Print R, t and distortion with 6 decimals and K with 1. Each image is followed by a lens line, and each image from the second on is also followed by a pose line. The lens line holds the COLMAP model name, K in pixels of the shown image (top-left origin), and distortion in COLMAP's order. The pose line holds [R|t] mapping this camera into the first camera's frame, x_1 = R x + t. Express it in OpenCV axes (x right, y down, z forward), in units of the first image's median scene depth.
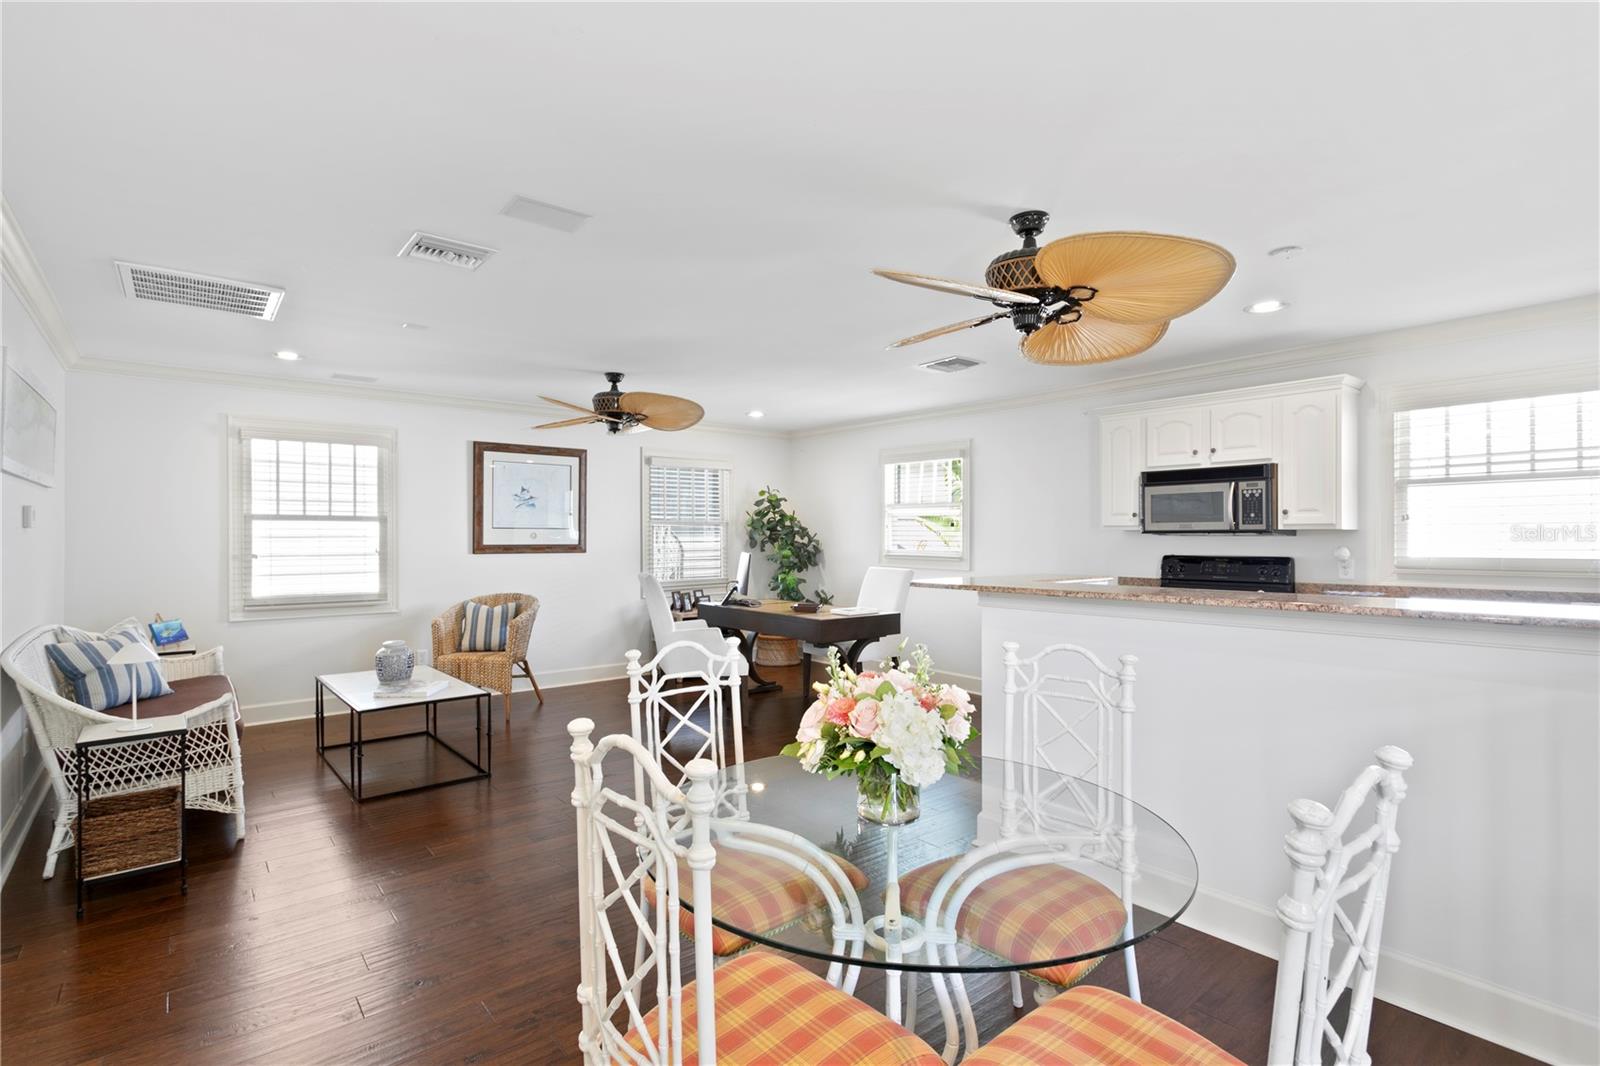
lens RADIAL K [[766.5, 0, 785.0], [0, 766.5, 537.0], [0, 0, 1]] dist [0.010305, 0.001265]
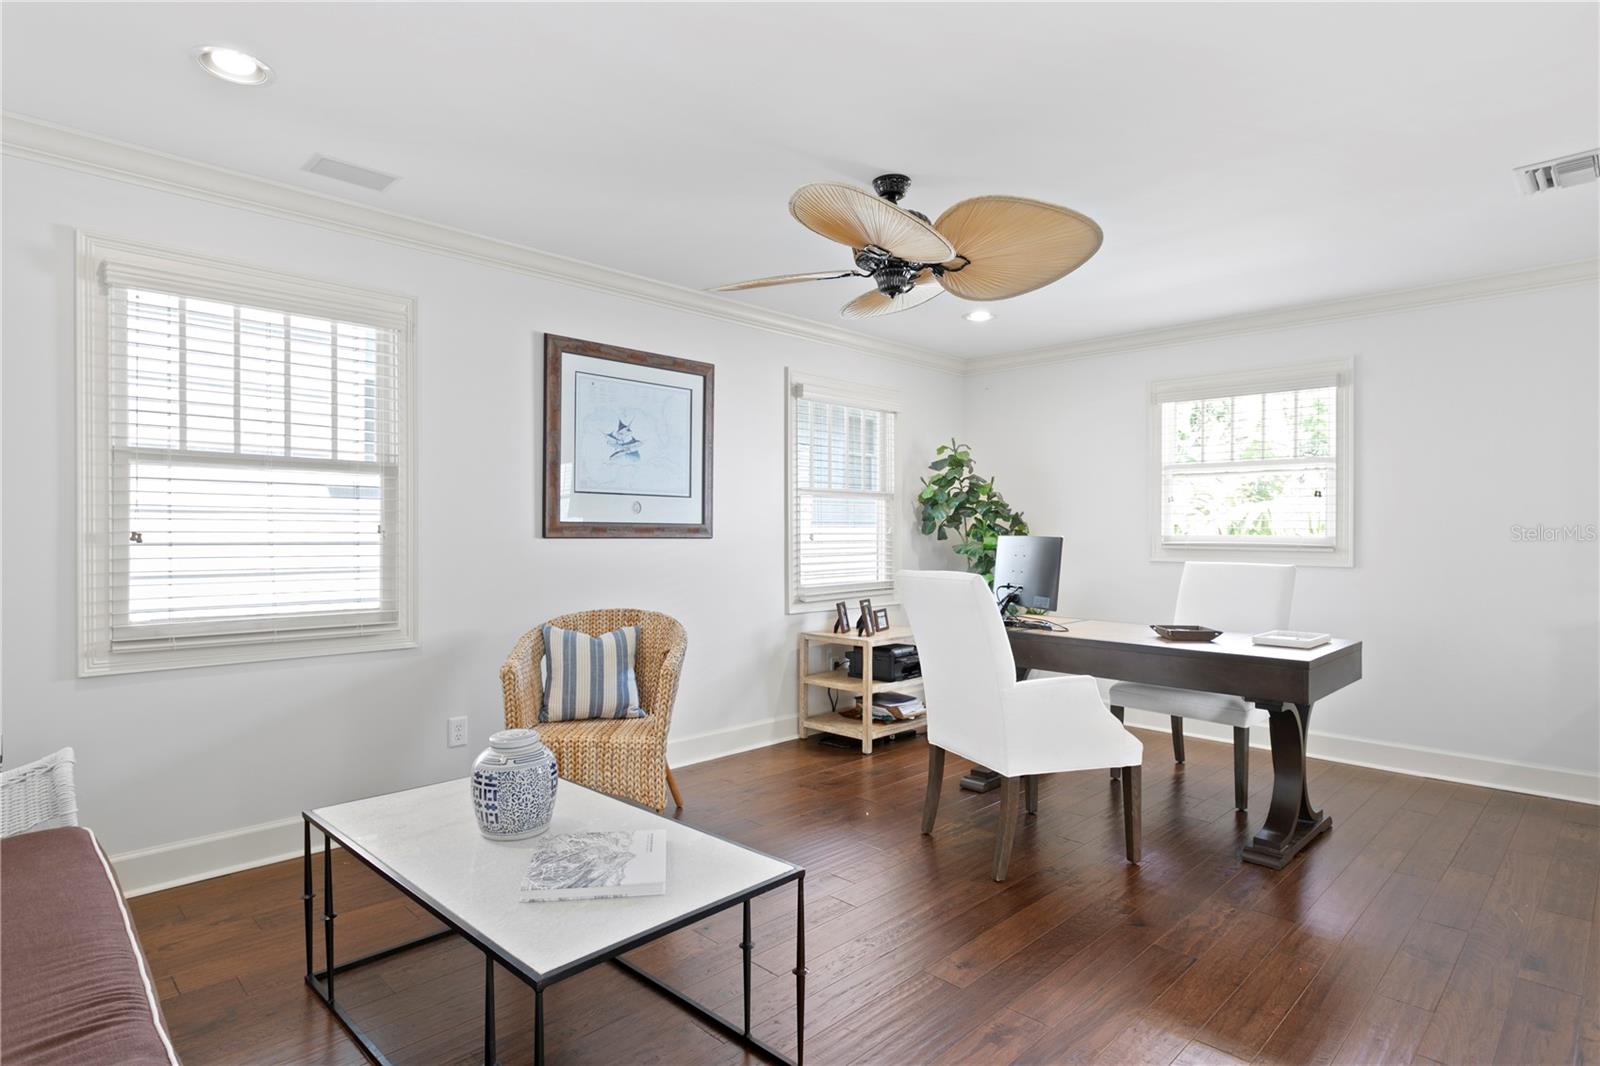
lens RADIAL K [[860.8, 0, 802.5], [0, 860.8, 537.6], [0, 0, 1]] dist [0.001634, -0.000608]
pose [[0.995156, 0.001896, 0.098292, -0.299861], [-0.002076, 0.999996, 0.001731, 0.021678], [-0.098288, -0.001927, 0.995156, 0.391071]]
